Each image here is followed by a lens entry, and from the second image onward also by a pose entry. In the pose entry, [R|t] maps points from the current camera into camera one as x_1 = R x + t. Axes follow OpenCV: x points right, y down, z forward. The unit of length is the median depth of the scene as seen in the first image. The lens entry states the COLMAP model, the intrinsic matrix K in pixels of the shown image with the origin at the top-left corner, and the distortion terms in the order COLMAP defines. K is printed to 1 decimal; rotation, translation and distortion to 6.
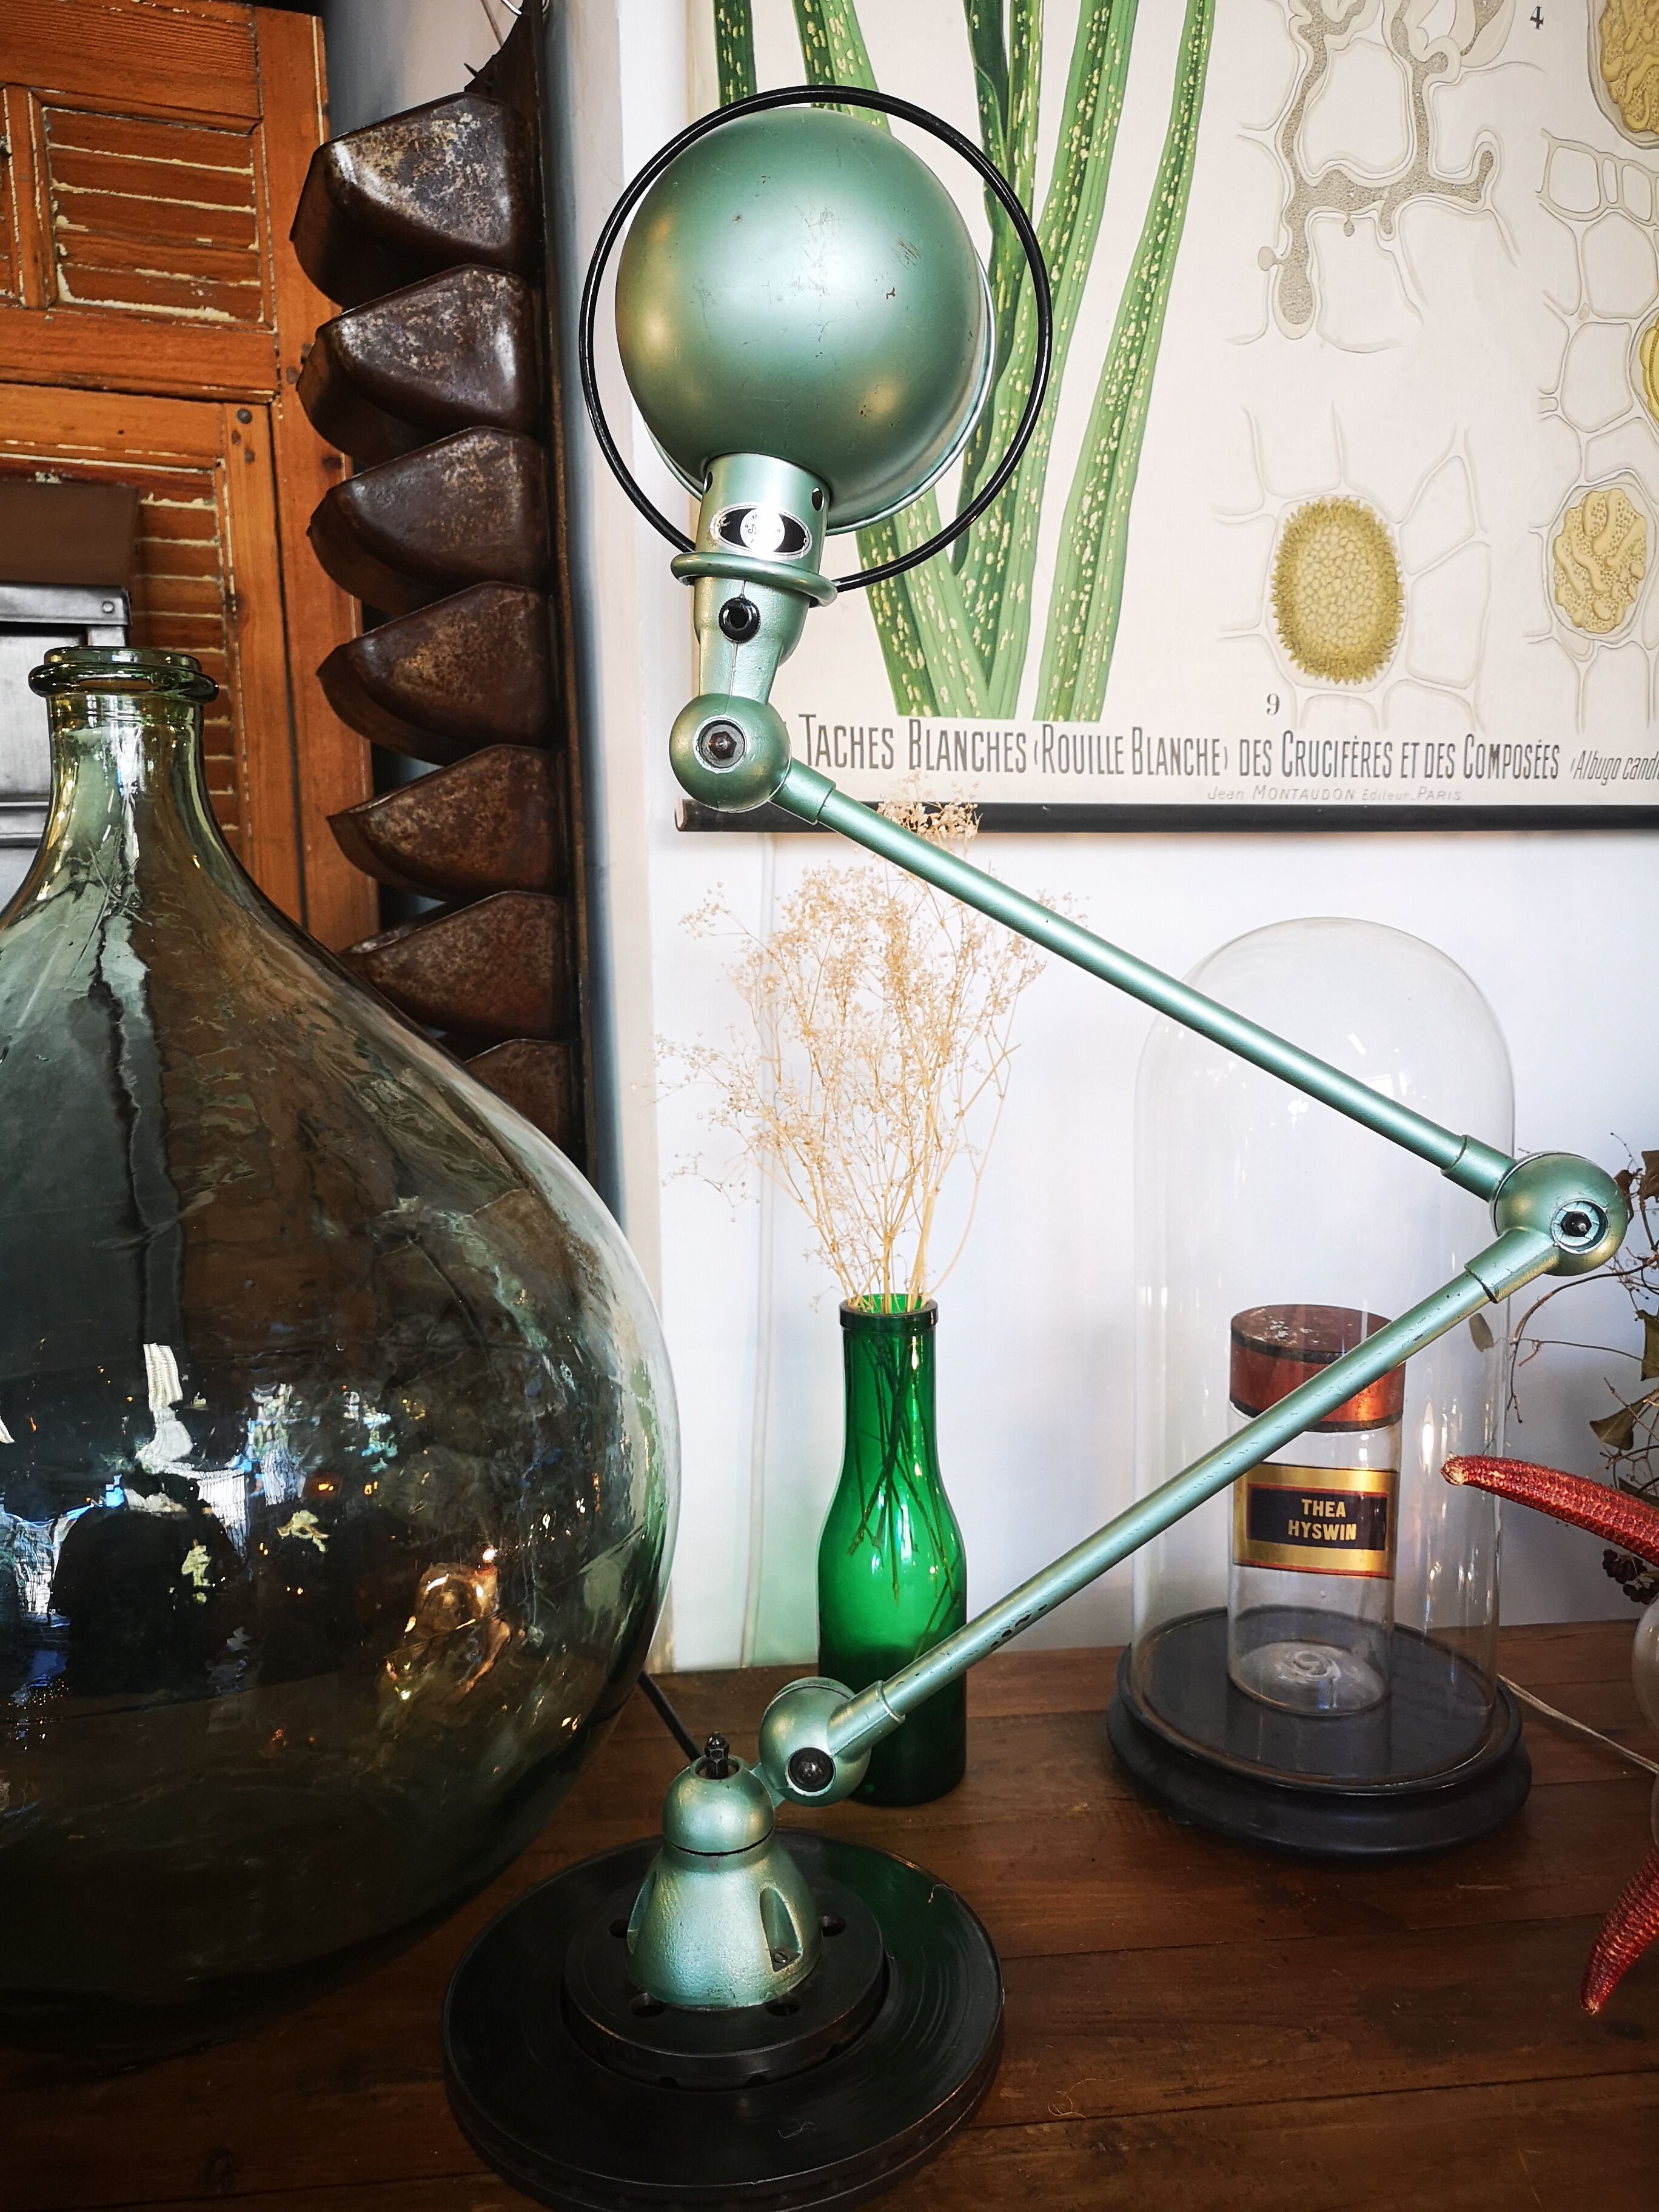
lens RADIAL K [[1734.8, 0, 833.5], [0, 1734.8, 1105.7], [0, 0, 1]] dist [0.045826, -0.057465]
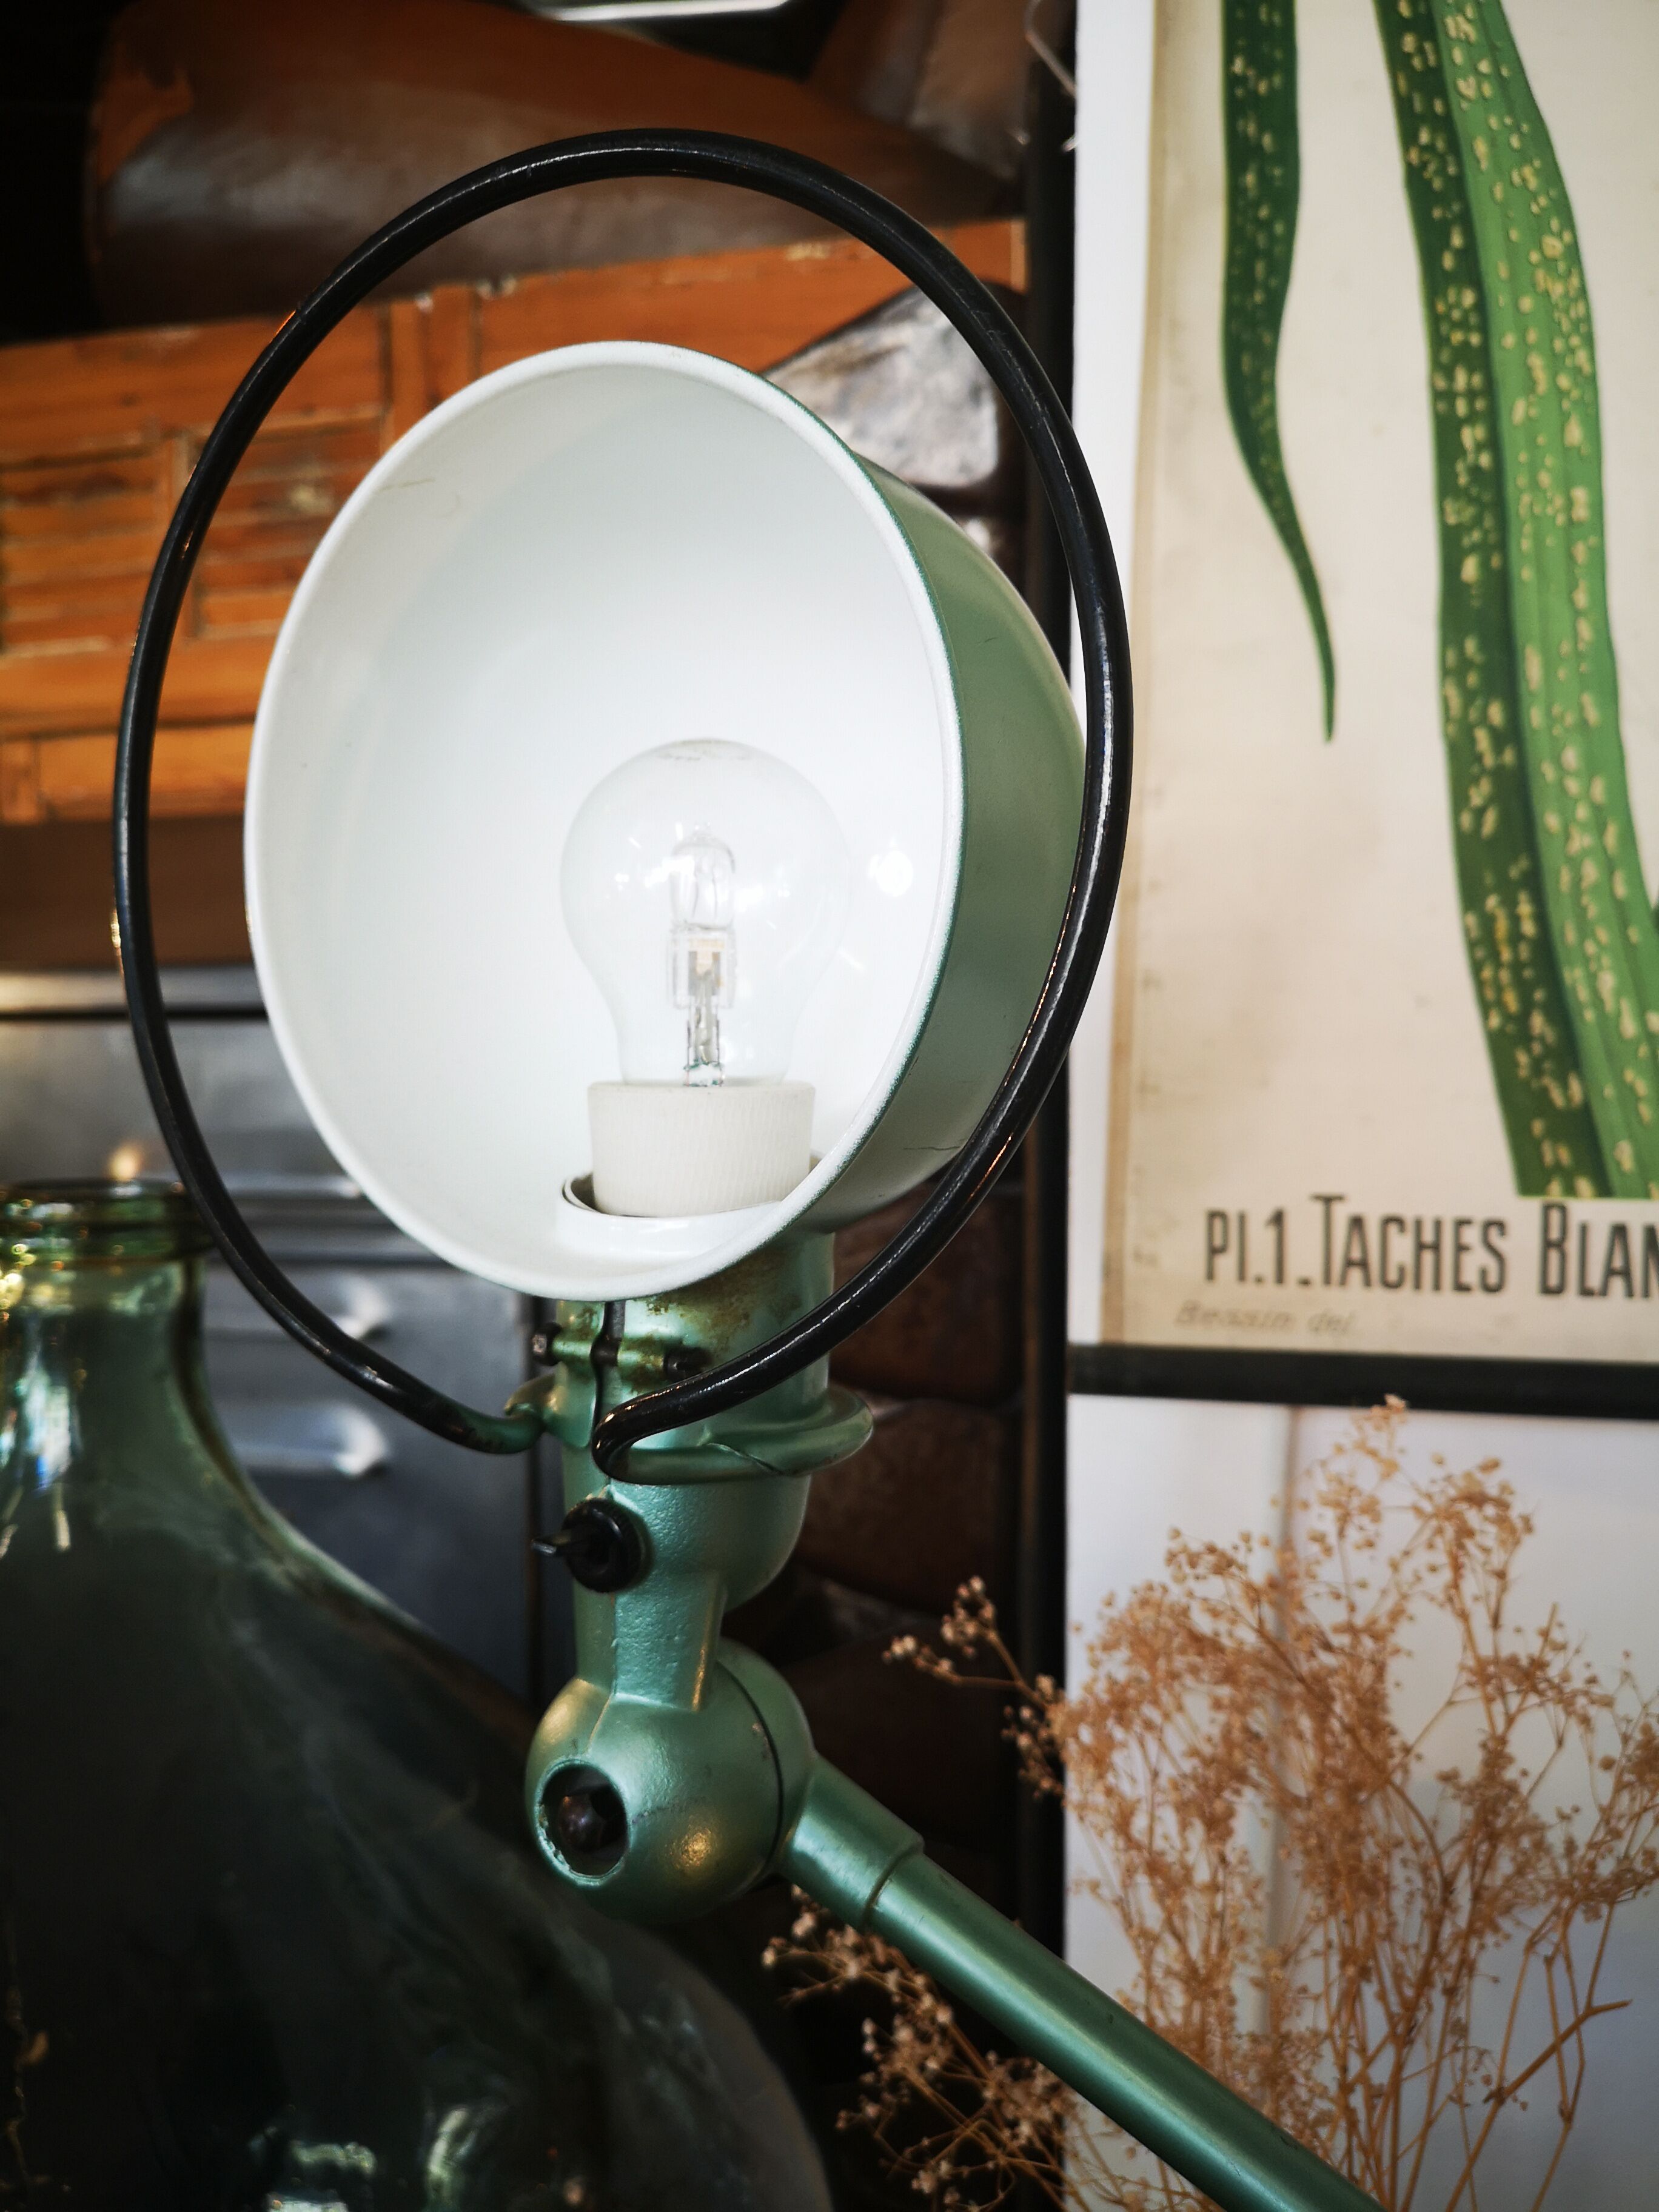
lens RADIAL K [[1761.2, 0, 831.1], [0, 1761.2, 1098.3], [0, 0, 1]] dist [0.007404, -0.009019]
pose [[0.828814, 0.034351, -0.558469, 0.159440], [-0.088480, 0.993601, -0.070197, -0.190976], [0.552484, 0.107594, 0.826550, 0.412320]]
